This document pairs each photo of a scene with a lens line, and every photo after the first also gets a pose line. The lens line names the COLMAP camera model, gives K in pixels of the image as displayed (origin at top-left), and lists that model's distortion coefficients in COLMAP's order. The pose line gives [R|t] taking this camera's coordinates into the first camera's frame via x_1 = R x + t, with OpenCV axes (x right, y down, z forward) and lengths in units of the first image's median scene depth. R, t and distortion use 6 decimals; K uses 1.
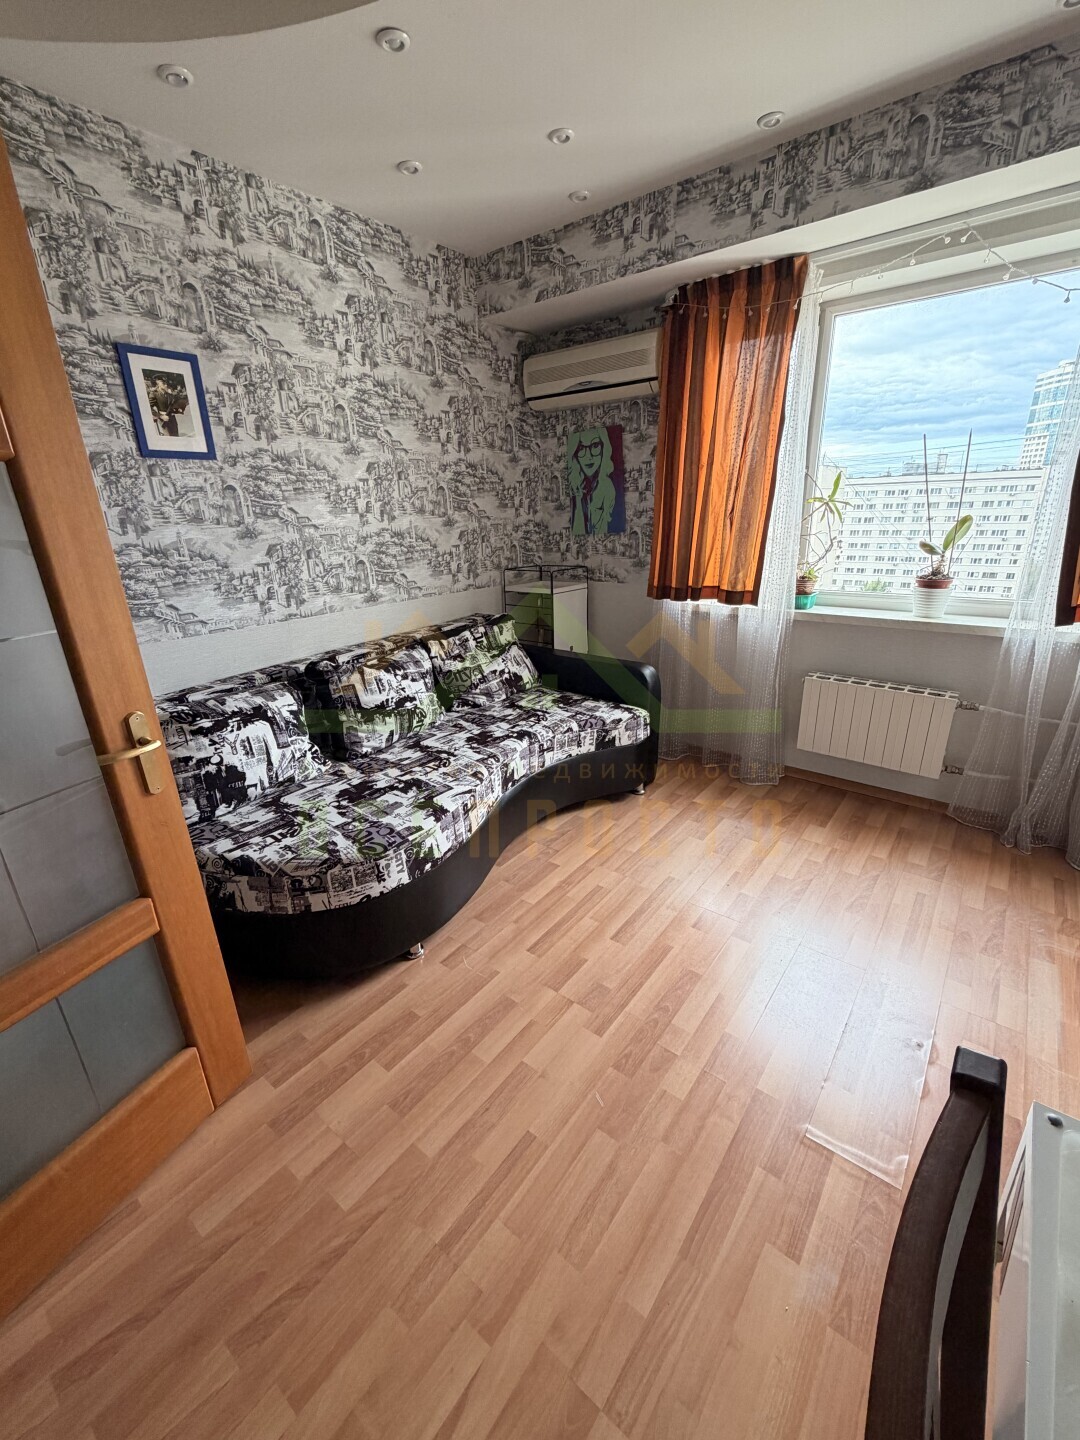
lens RADIAL K [[598.0, 0, 537.5], [0, 598.0, 719.9], [0, 0, 1]] dist [0.002321, -0.000870]
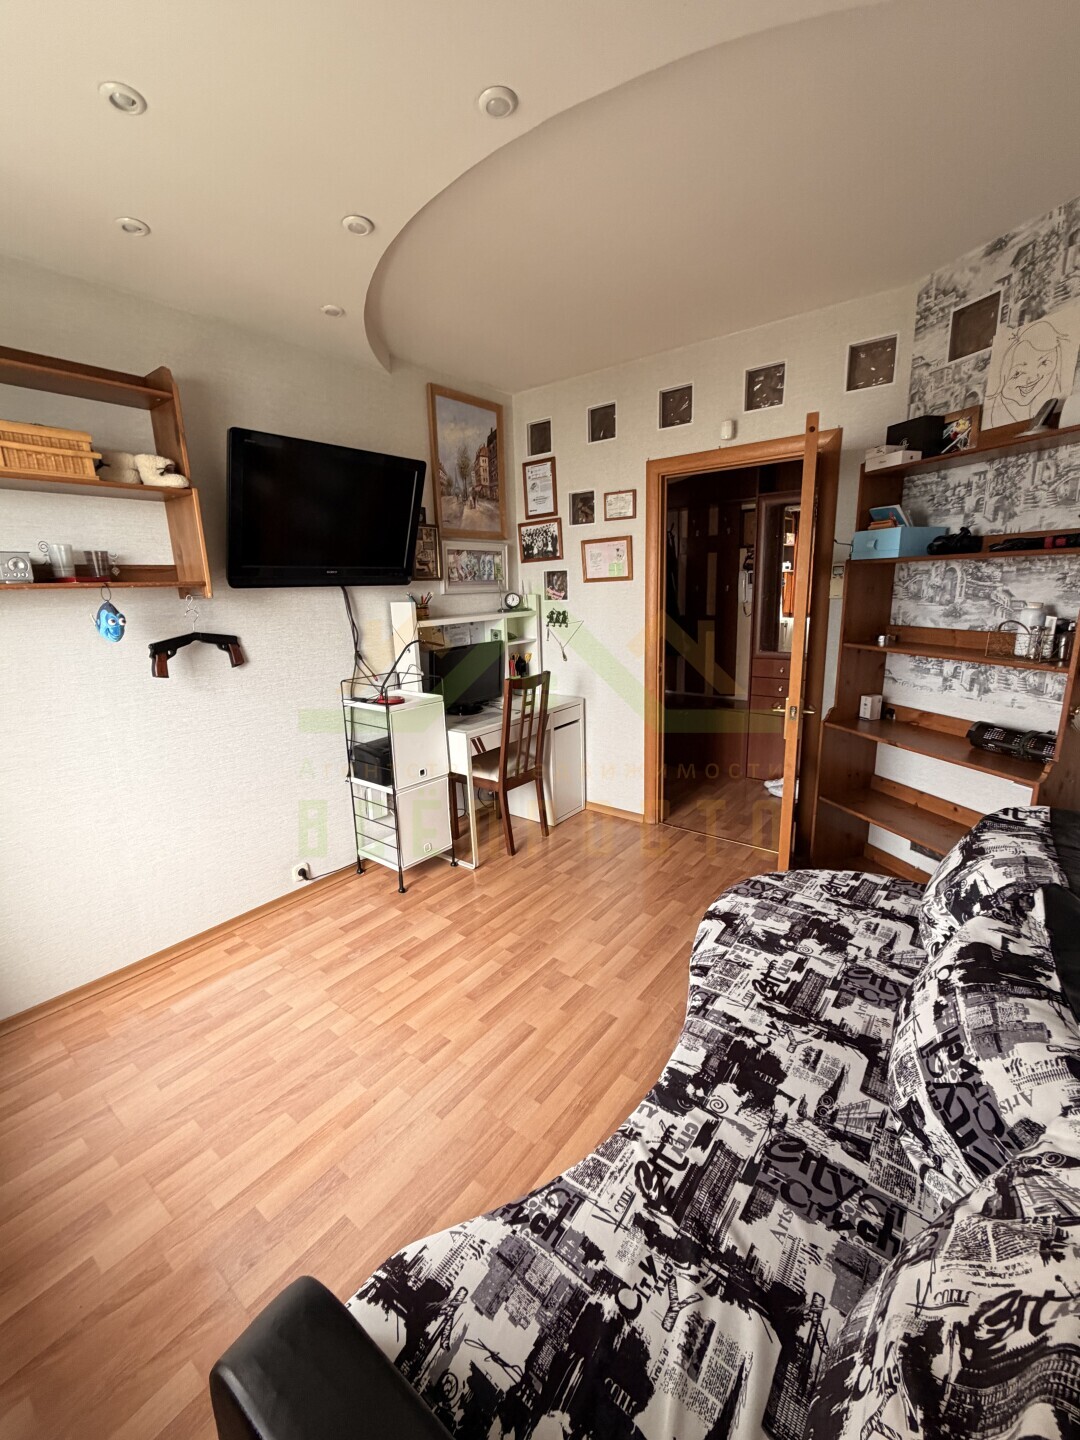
lens RADIAL K [[598.0, 0, 532.7], [0, 598.0, 720.7], [0, 0, 1]] dist [0.002321, -0.000870]
pose [[-0.997931, 0.061792, 0.017764, 0.060123], [0.061590, 0.839442, 0.539948, -0.478981], [0.018452, 0.539925, -0.841511, 1.219317]]
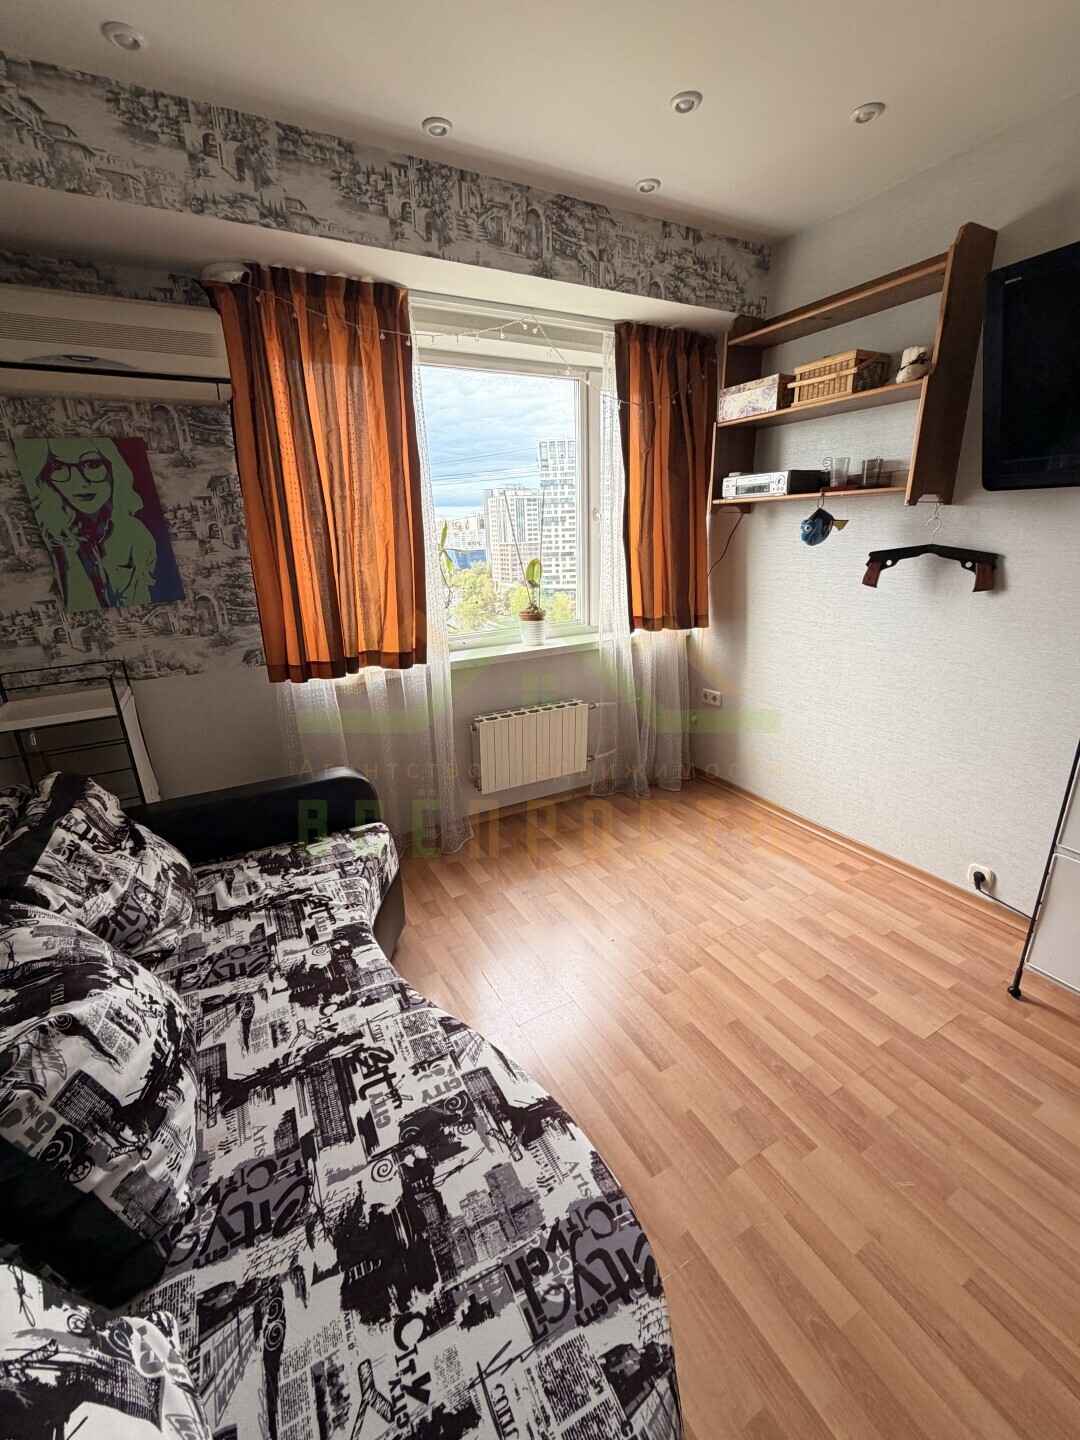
lens RADIAL K [[598.0, 0, 546.7], [0, 598.0, 718.3], [0, 0, 1]] dist [0.002321, -0.000870]
pose [[0.385448, -0.261611, 0.884867, -0.414438], [0.331856, 0.934104, 0.131612, -0.187980], [-0.860989, 0.242919, 0.446865, 0.506608]]
